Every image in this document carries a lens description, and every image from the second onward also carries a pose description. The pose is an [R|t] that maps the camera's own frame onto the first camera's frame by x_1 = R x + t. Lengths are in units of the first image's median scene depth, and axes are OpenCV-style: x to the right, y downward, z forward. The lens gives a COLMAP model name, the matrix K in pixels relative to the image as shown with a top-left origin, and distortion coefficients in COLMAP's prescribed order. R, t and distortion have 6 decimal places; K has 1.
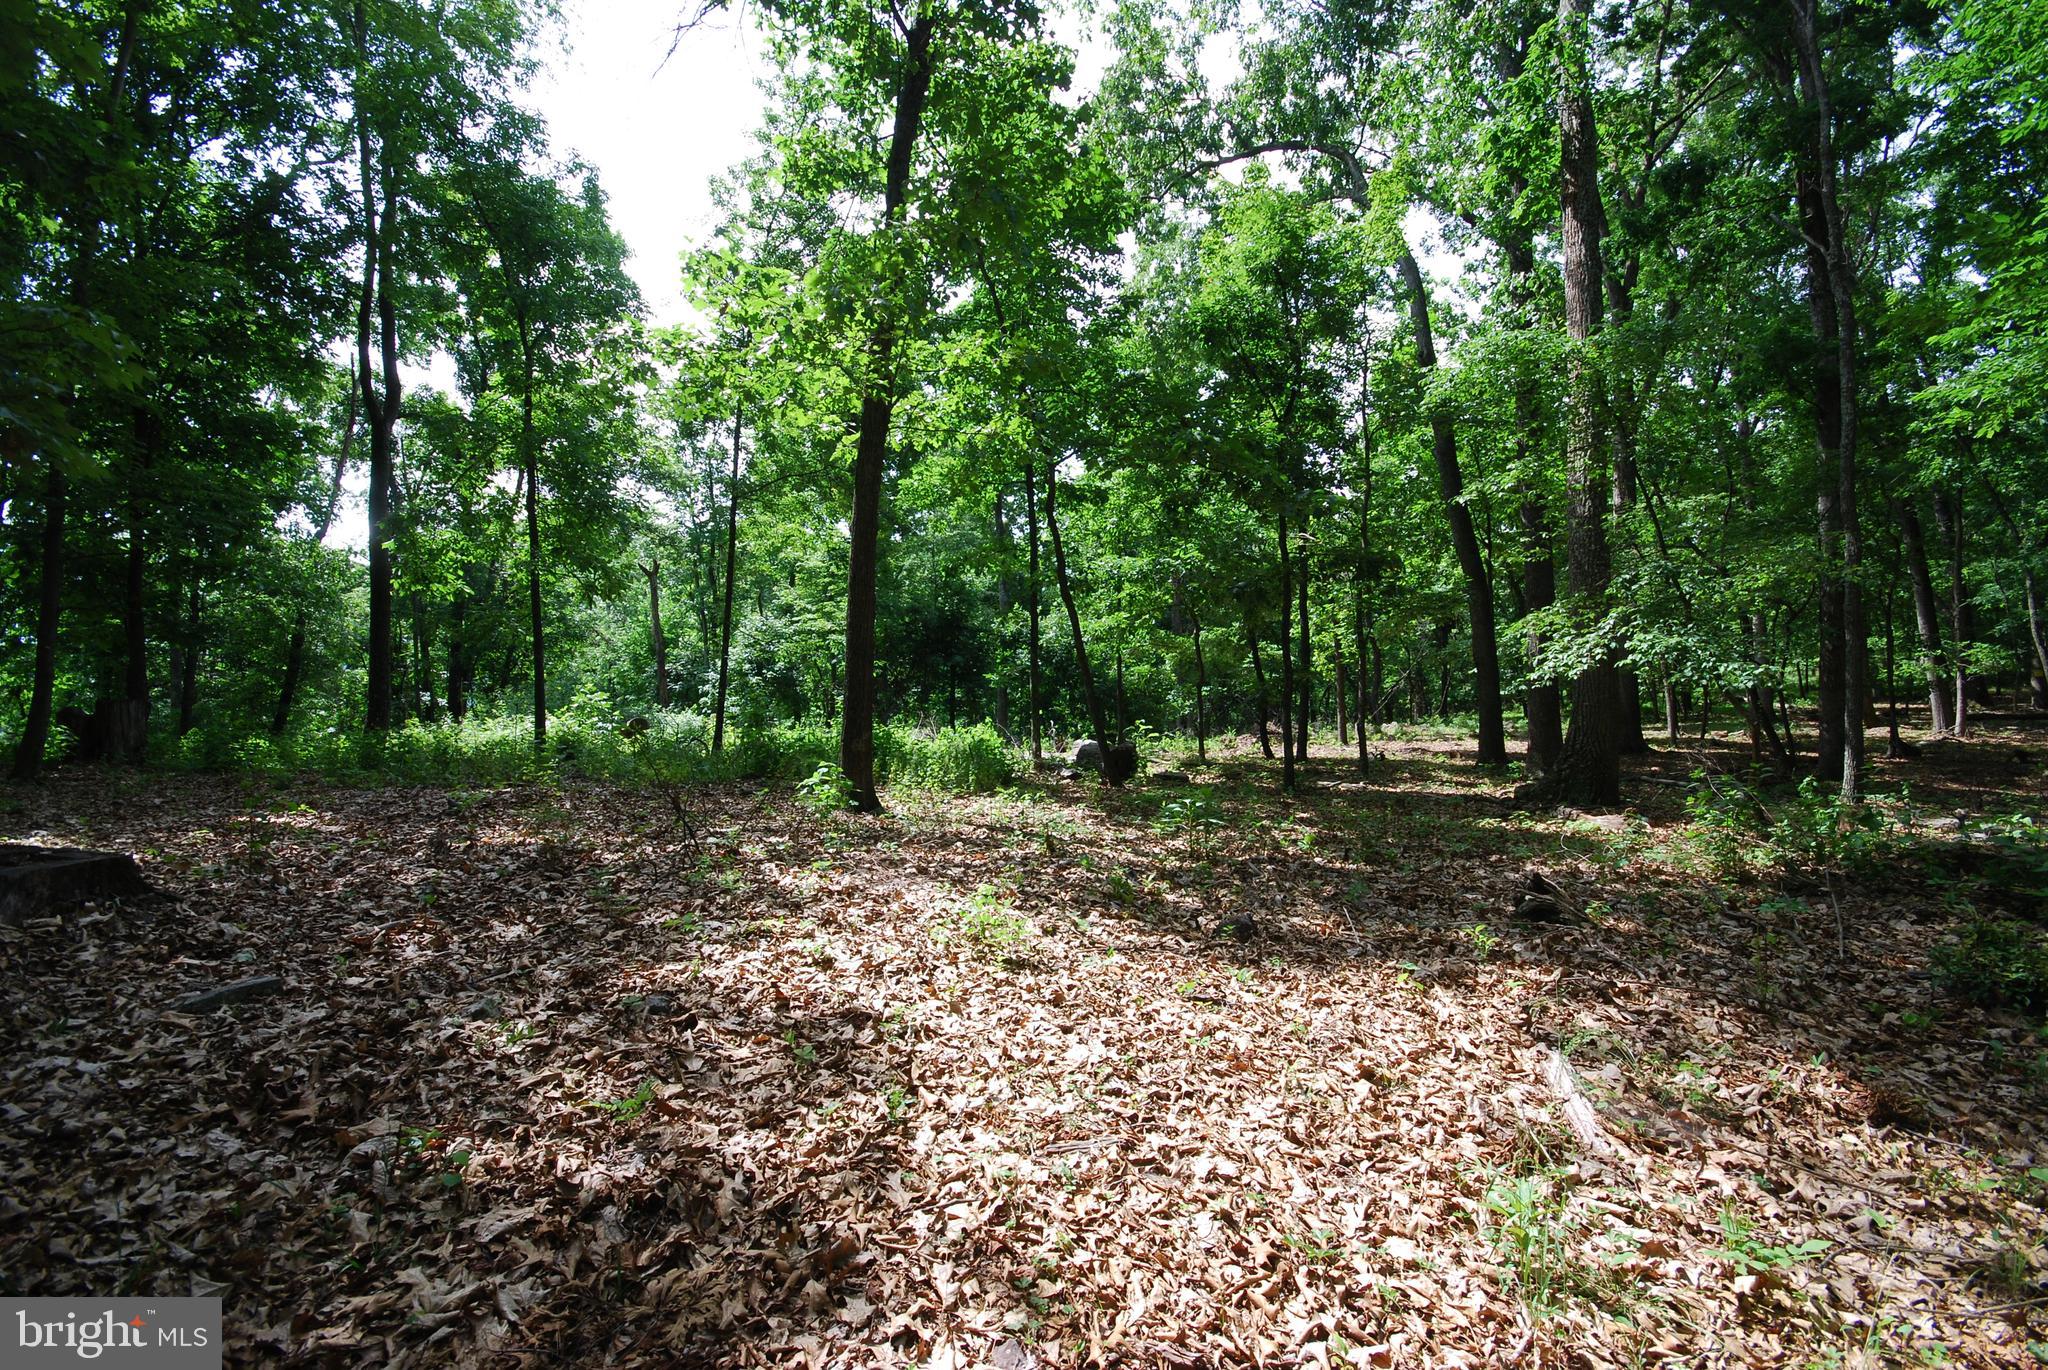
lens RADIAL K [[913.6, 0, 1025.2], [0, 913.6, 686.1], [0, 0, 1]] dist [0.000184, -0.000022]
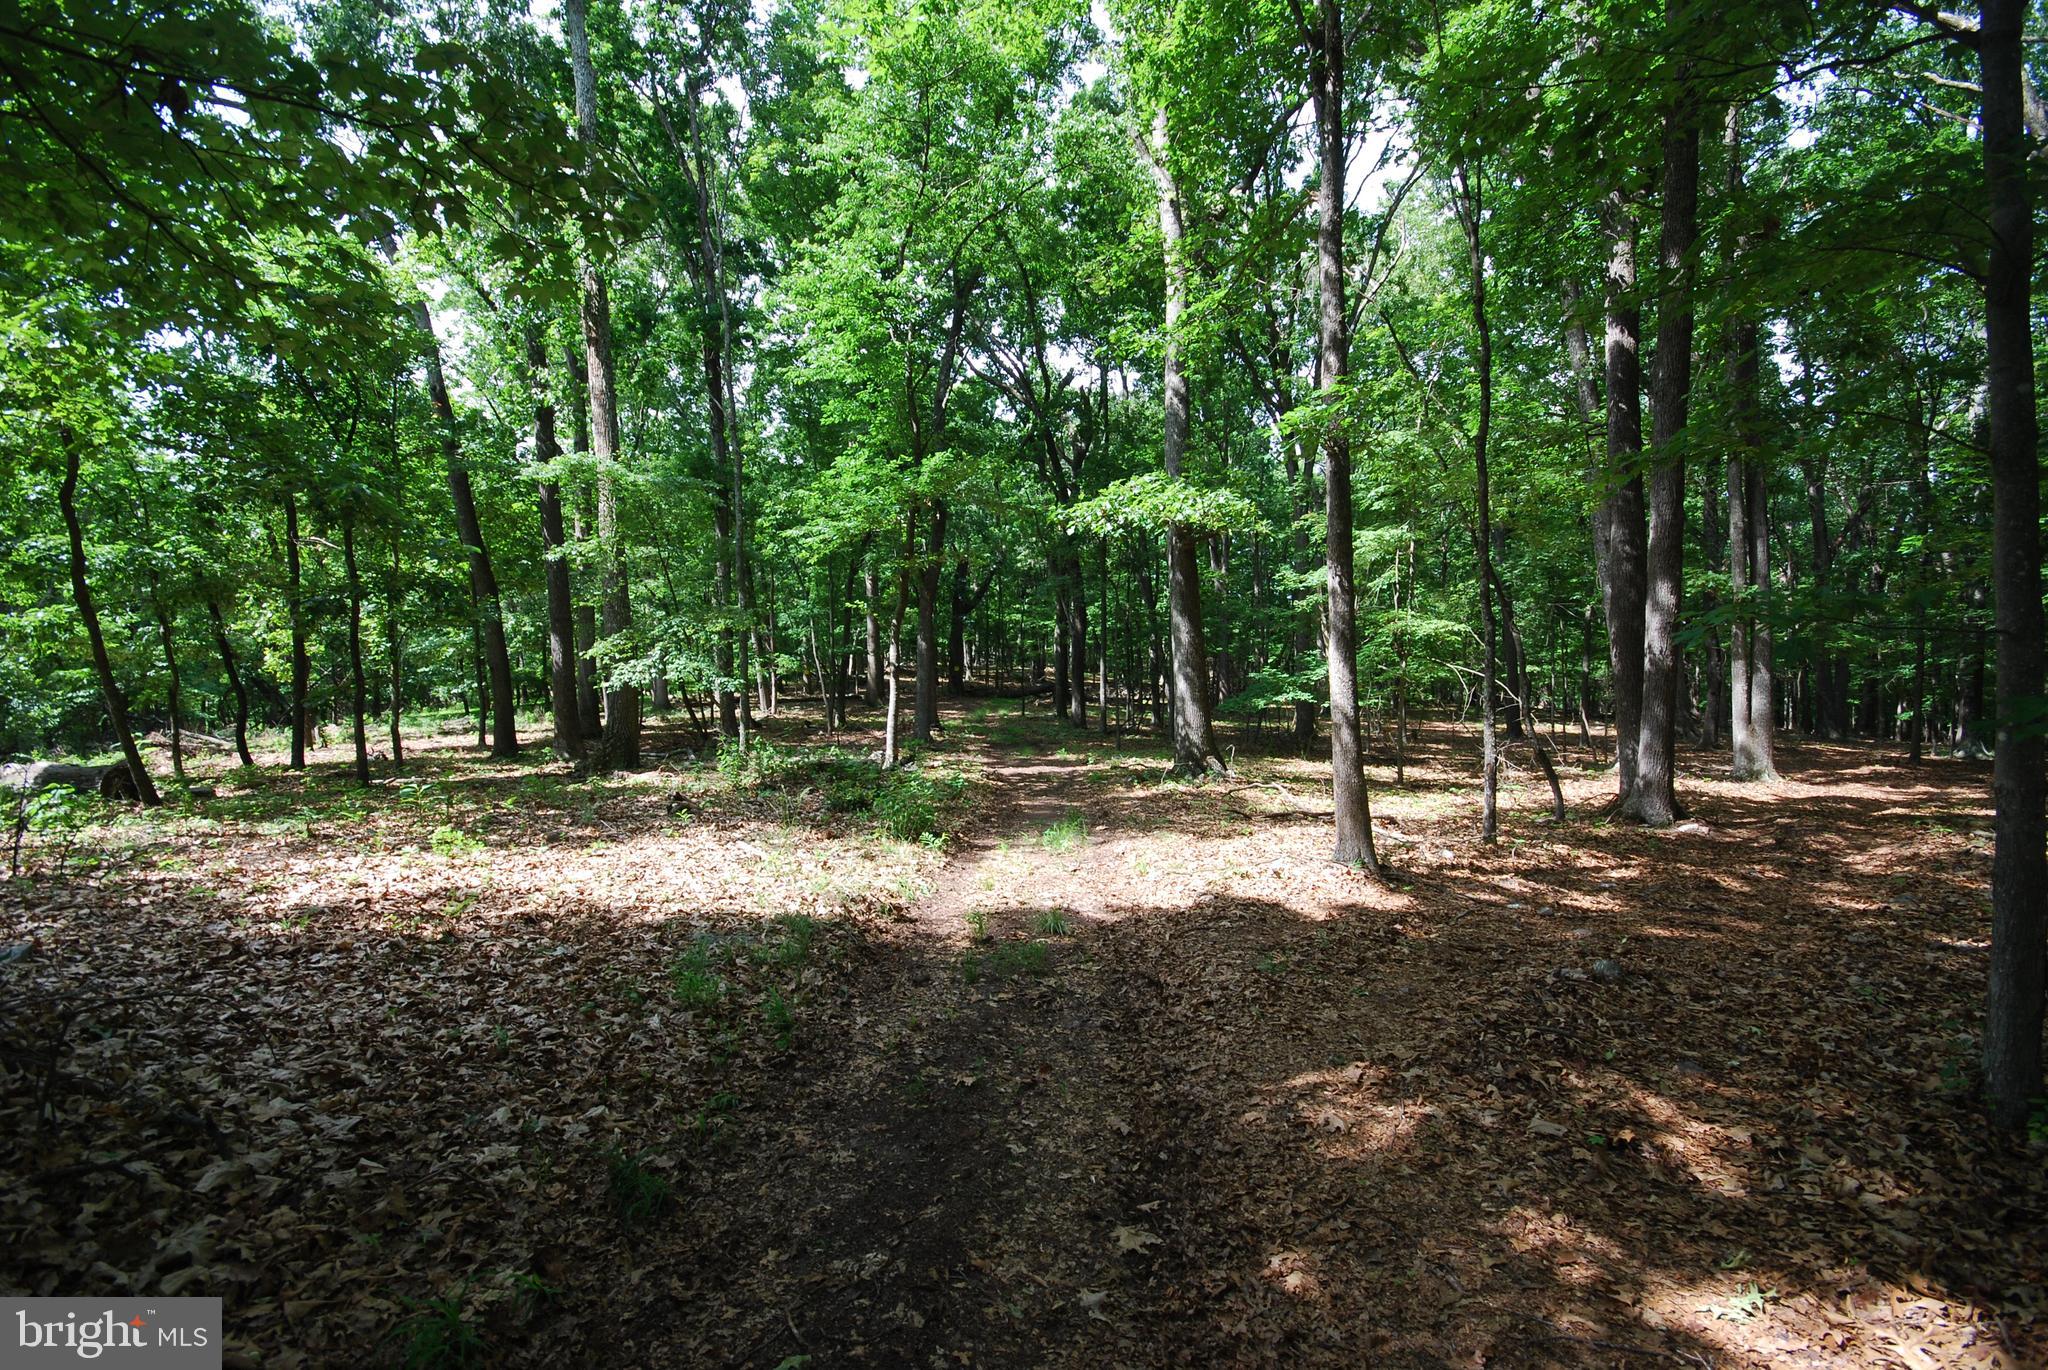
lens RADIAL K [[913.6, 0, 1024.5], [0, 913.6, 682.1], [0, 0, 1]] dist [0.000184, -0.000022]
pose [[0.471801, -0.010385, 0.881644, -0.186501], [0.009300, 0.999934, 0.006802, -0.007865], [-0.881656, 0.004990, 0.471866, -0.135311]]
